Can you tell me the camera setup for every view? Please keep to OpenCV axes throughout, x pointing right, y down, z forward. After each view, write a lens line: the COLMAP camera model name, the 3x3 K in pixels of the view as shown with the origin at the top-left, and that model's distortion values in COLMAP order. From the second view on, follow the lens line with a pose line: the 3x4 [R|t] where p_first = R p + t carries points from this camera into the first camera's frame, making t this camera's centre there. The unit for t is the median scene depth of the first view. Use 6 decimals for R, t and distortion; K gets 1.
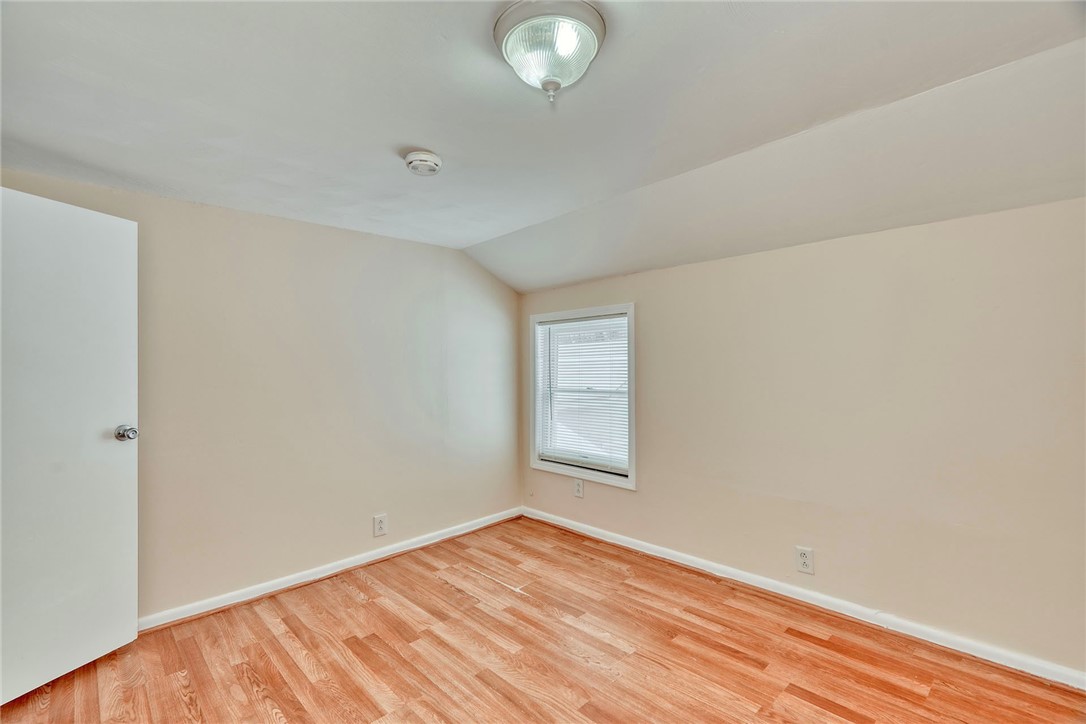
lens RADIAL K [[499.9, 0, 548.7], [0, 499.9, 359.0], [0, 0, 1]] dist [-0.007430, 0.004612]
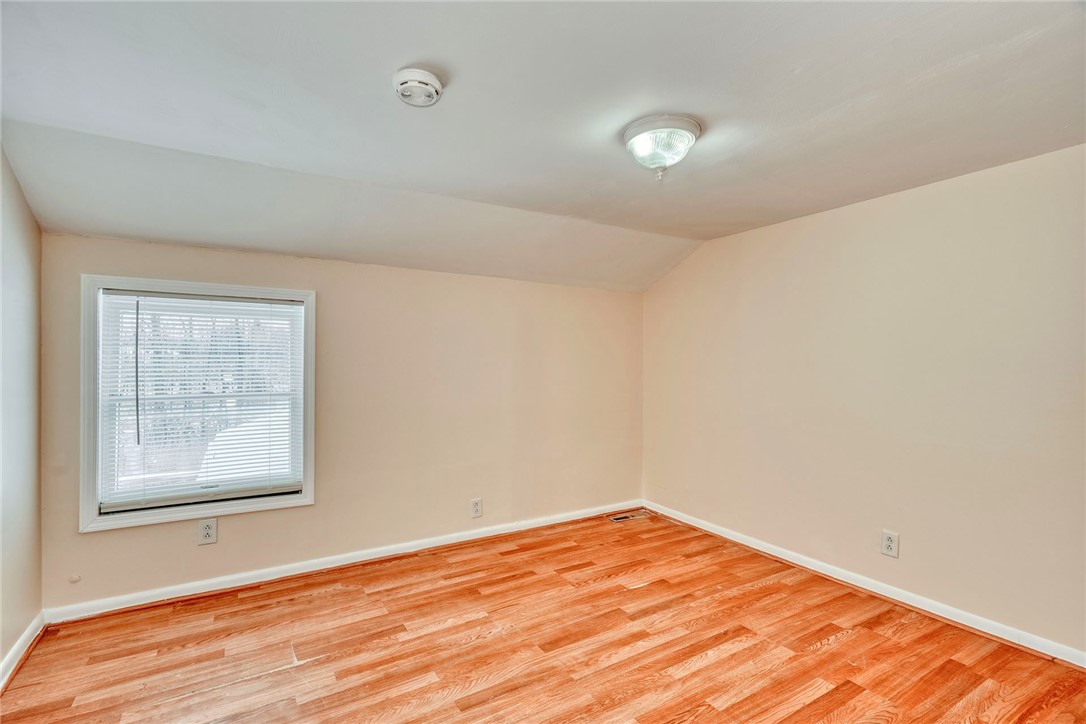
lens RADIAL K [[499.9, 0, 542.8], [0, 499.9, 361.4], [0, 0, 1]] dist [-0.007430, 0.004612]
pose [[0.204048, 0.023308, 0.978683, -0.777336], [-0.016501, 0.999656, -0.020367, 0.028987], [-0.978822, -0.011993, 0.204363, 0.541977]]
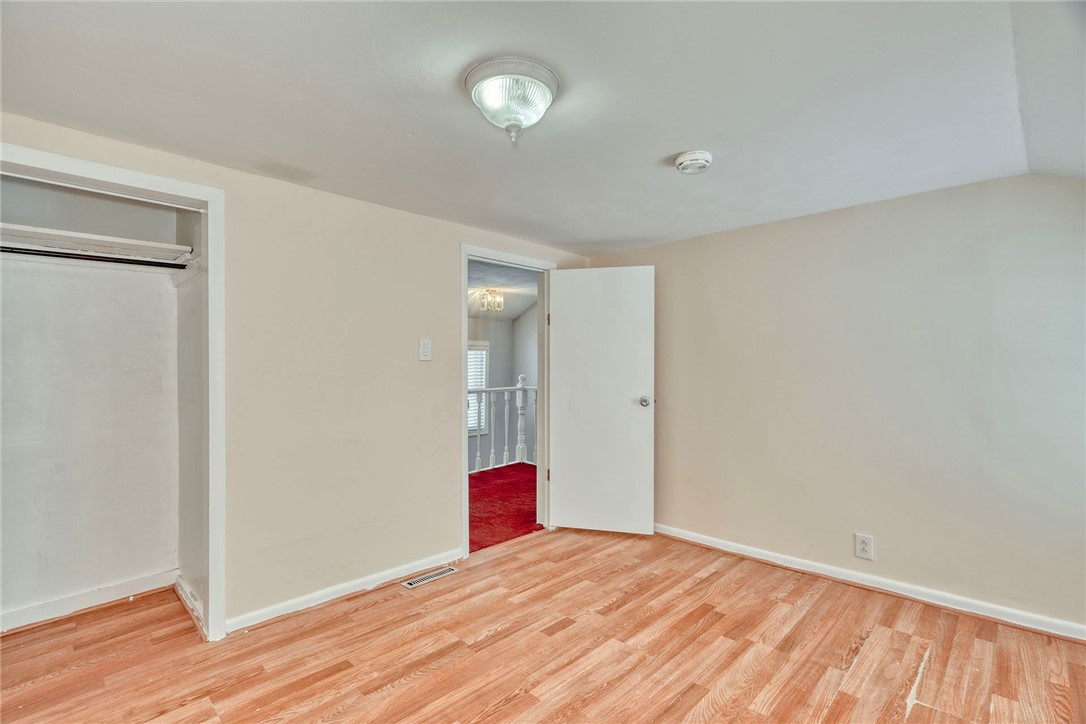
lens RADIAL K [[499.9, 0, 538.5], [0, 499.9, 369.6], [0, 0, 1]] dist [-0.007430, 0.004612]
pose [[0.016701, 0.023770, -0.999578, 0.622324], [0.015562, 0.999590, 0.024030, 0.002730], [0.999739, -0.015957, 0.016324, 0.545770]]
